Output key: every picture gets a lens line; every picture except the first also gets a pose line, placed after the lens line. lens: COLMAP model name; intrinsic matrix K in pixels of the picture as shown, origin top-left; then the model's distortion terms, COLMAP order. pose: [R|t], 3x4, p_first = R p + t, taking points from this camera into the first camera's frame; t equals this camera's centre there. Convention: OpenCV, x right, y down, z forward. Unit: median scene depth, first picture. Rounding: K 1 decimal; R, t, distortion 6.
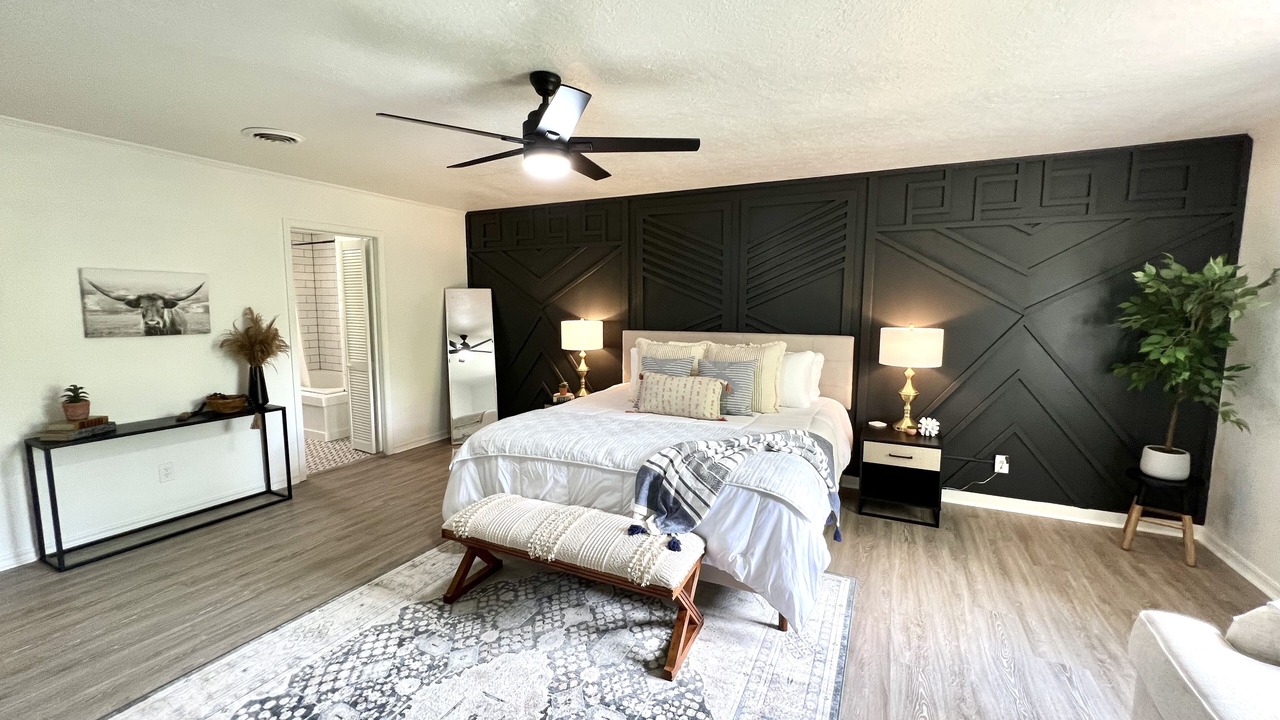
lens RADIAL K [[512.6, 0, 638.9], [0, 512.6, 358.3], [0, 0, 1]] dist [-0.002764, 0.000031]
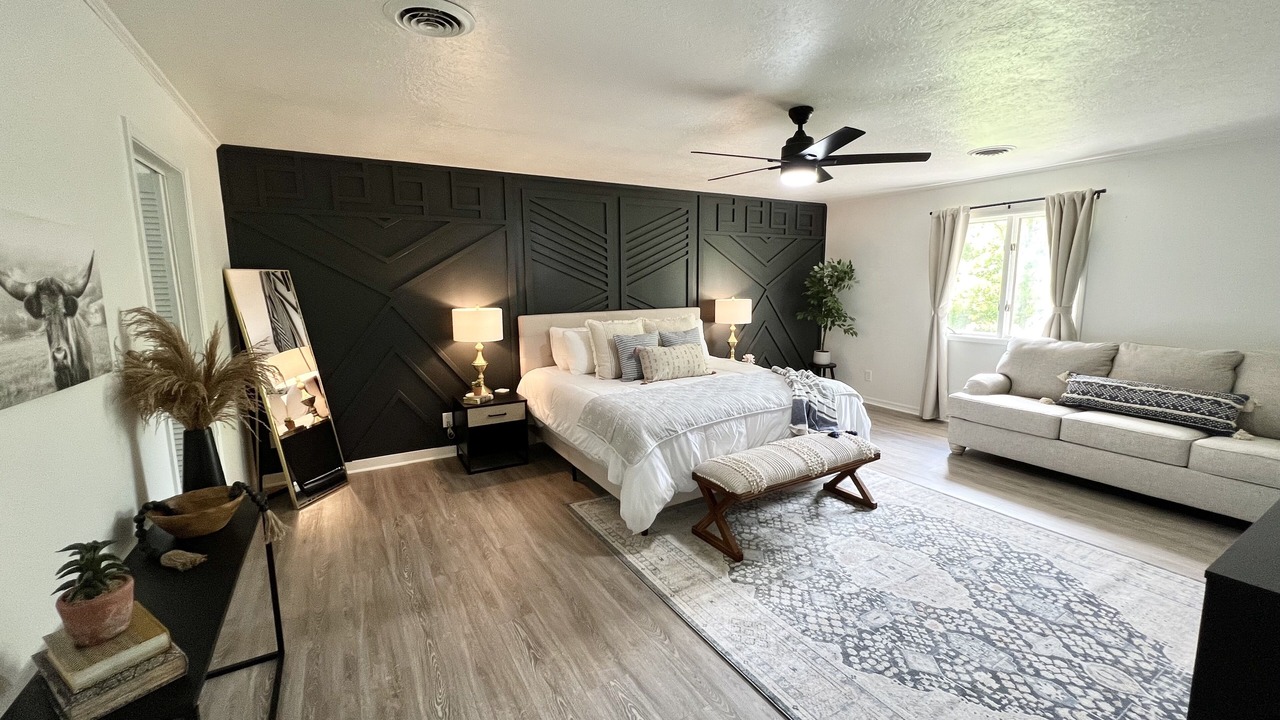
lens RADIAL K [[512.6, 0, 639.5], [0, 512.6, 357.3], [0, 0, 1]] dist [-0.002764, 0.000031]
pose [[0.539331, -0.131229, 0.831806, -1.178362], [0.103402, 0.990628, 0.089241, -0.065745], [-0.835721, 0.037880, 0.547846, 0.490896]]
